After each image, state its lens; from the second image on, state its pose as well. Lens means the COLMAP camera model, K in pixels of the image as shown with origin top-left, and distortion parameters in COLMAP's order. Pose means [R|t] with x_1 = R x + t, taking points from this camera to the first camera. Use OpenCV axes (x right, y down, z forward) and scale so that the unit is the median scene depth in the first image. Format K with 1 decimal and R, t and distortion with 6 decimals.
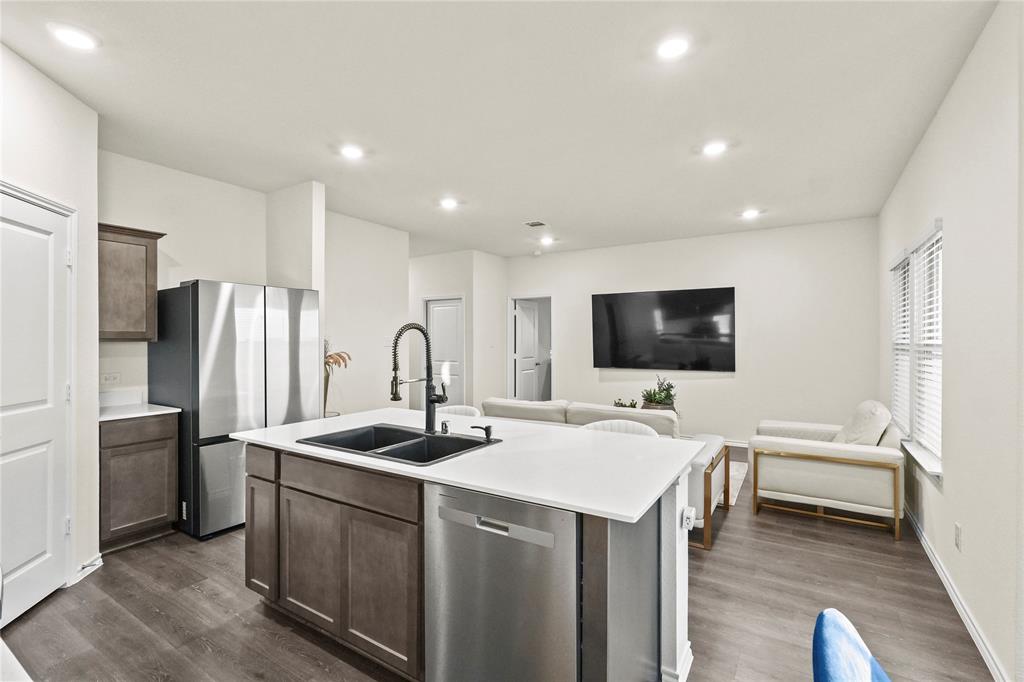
lens RADIAL K [[470.5, 0, 512.2], [0, 470.5, 349.9], [0, 0, 1]] dist [0.002498, -0.000347]
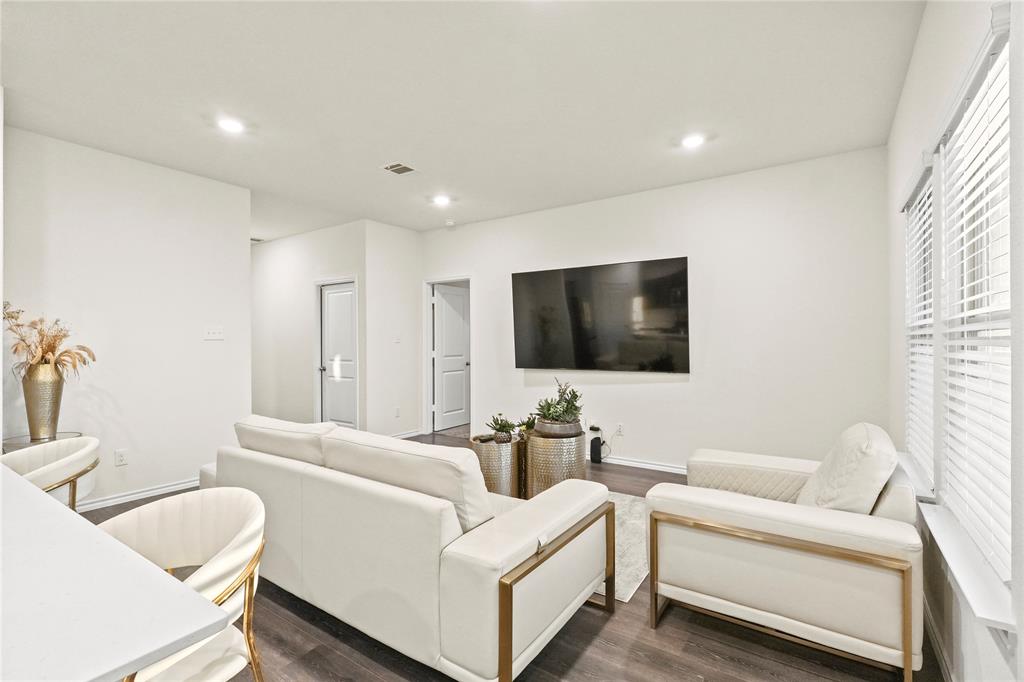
lens RADIAL K [[470.5, 0, 509.8], [0, 470.5, 349.9], [0, 0, 1]] dist [0.002498, -0.000347]
pose [[0.999558, -0.001414, -0.029691, 0.287160], [0.001333, 0.999995, -0.002761, 0.015132], [0.029695, 0.002720, 0.999555, 0.342012]]
